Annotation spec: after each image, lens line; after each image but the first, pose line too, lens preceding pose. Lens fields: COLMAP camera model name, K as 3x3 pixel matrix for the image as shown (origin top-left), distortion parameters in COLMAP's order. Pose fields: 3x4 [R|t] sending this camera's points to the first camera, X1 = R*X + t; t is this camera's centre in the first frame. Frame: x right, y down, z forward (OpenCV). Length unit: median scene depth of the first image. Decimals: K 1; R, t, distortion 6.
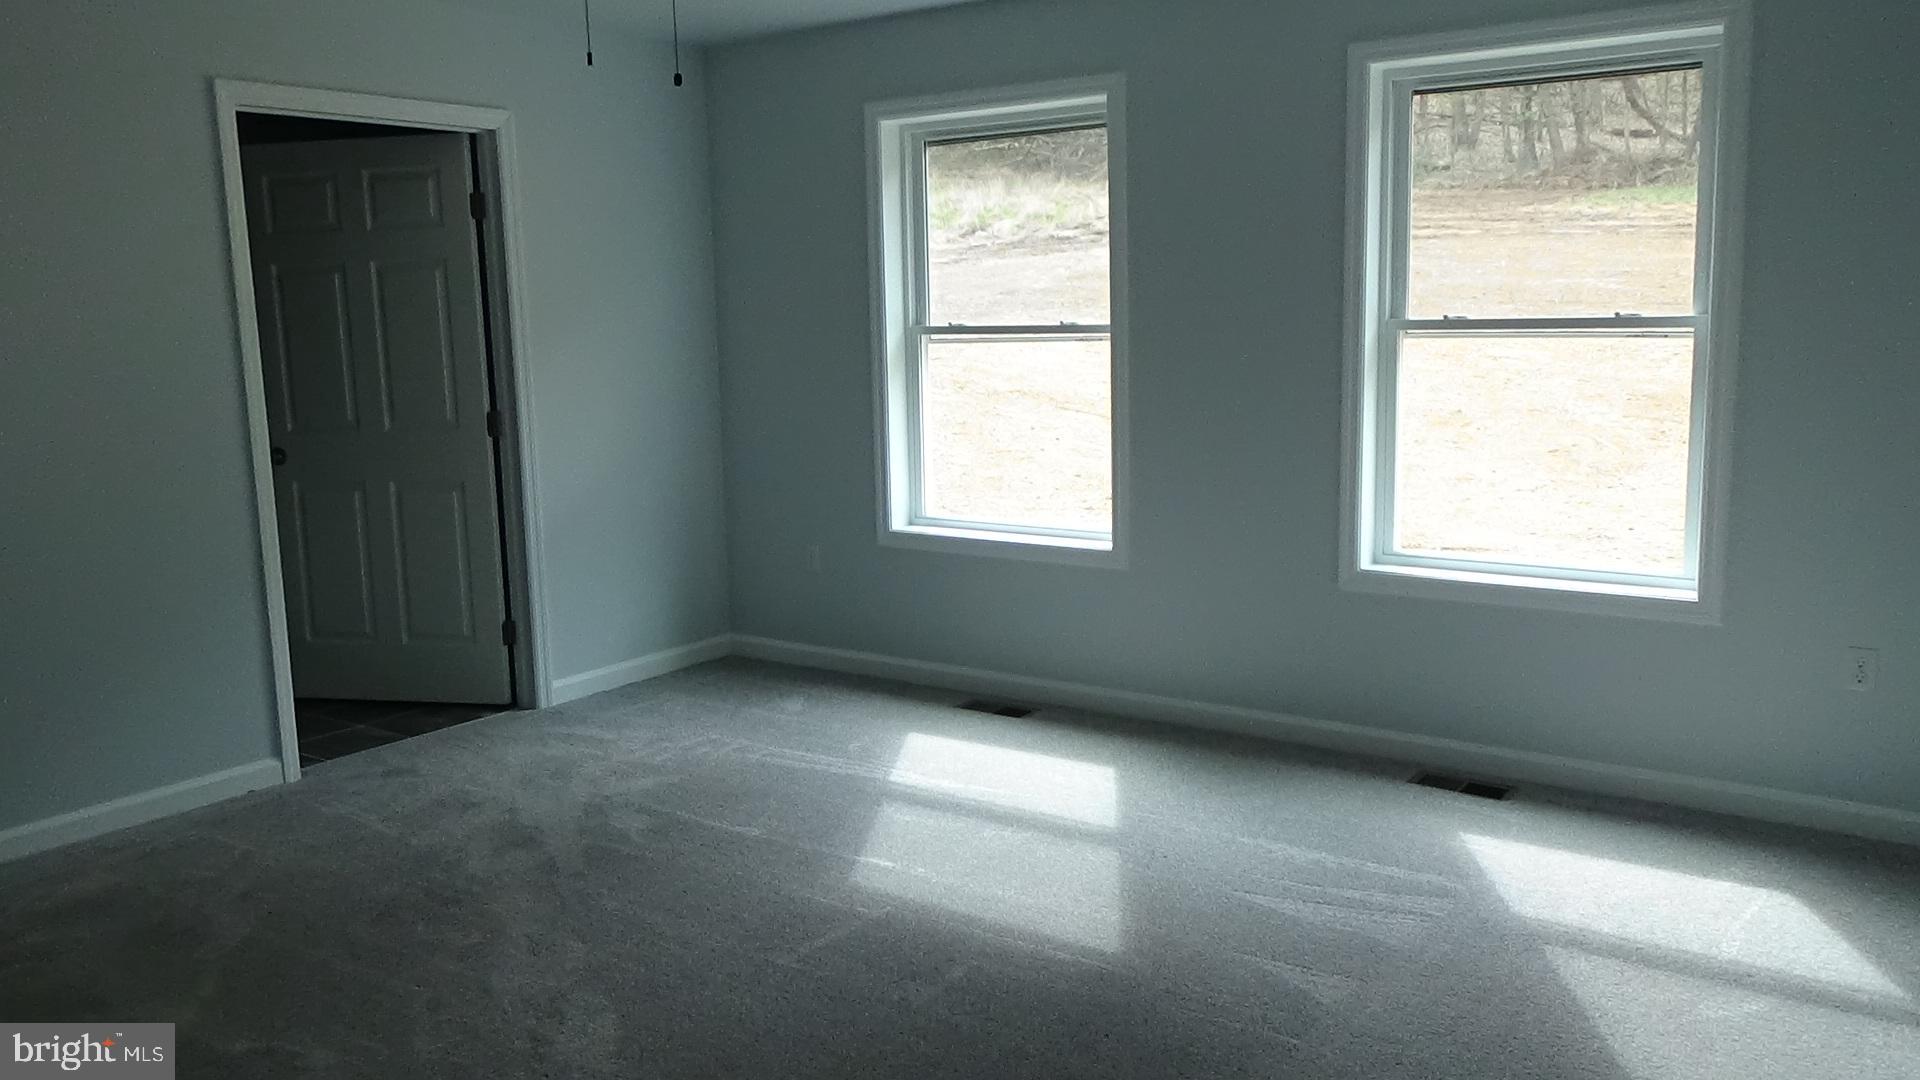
lens RADIAL K [[1470.1, 0, 960.0], [0, 1470.1, 540.0], [0, 0, 1]] dist [-0.004618, -0.002336]
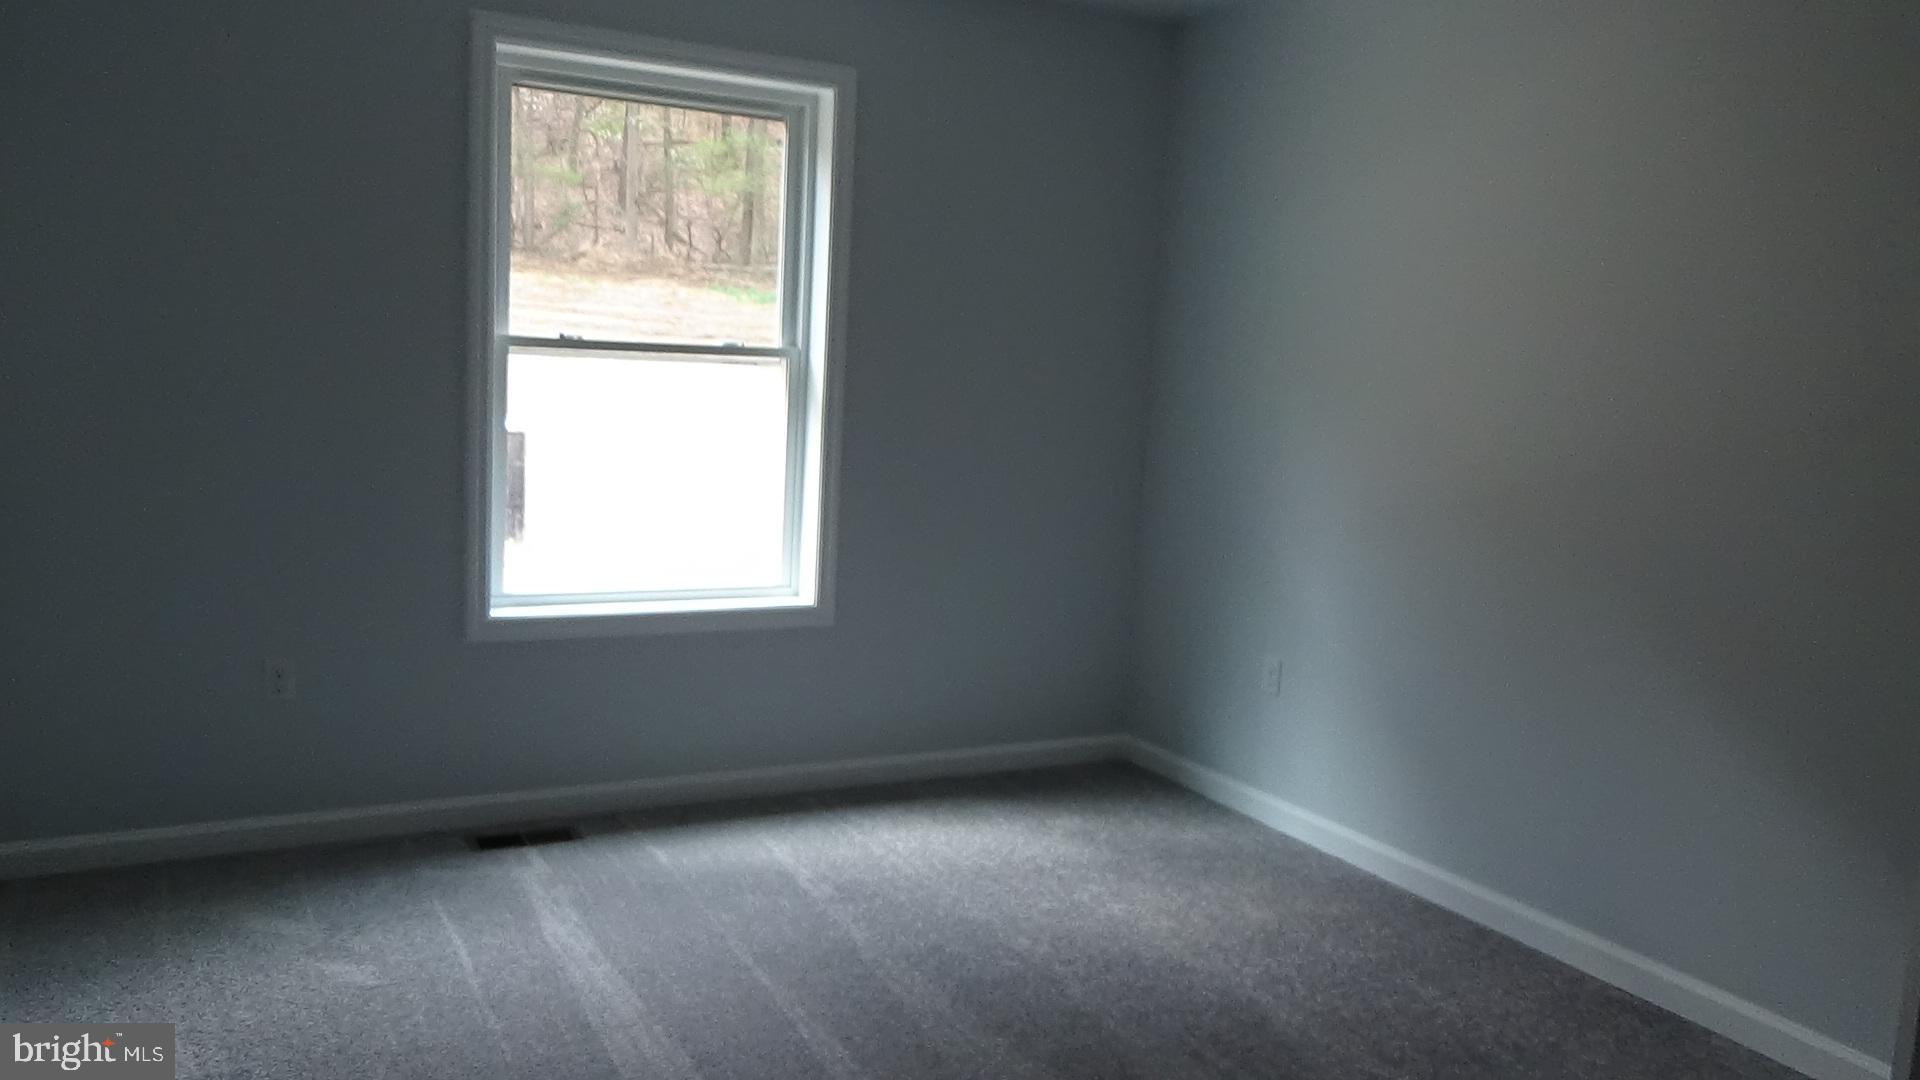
lens RADIAL K [[1601.0, 0, 960.7], [0, 1601.0, 578.2], [0, 0, 1]] dist [0.056712, 0.000574]
pose [[0.428595, -0.094188, 0.898574, -0.596253], [0.082716, 0.994465, 0.064786, -0.053197], [-0.899703, 0.046560, 0.434013, 0.413235]]
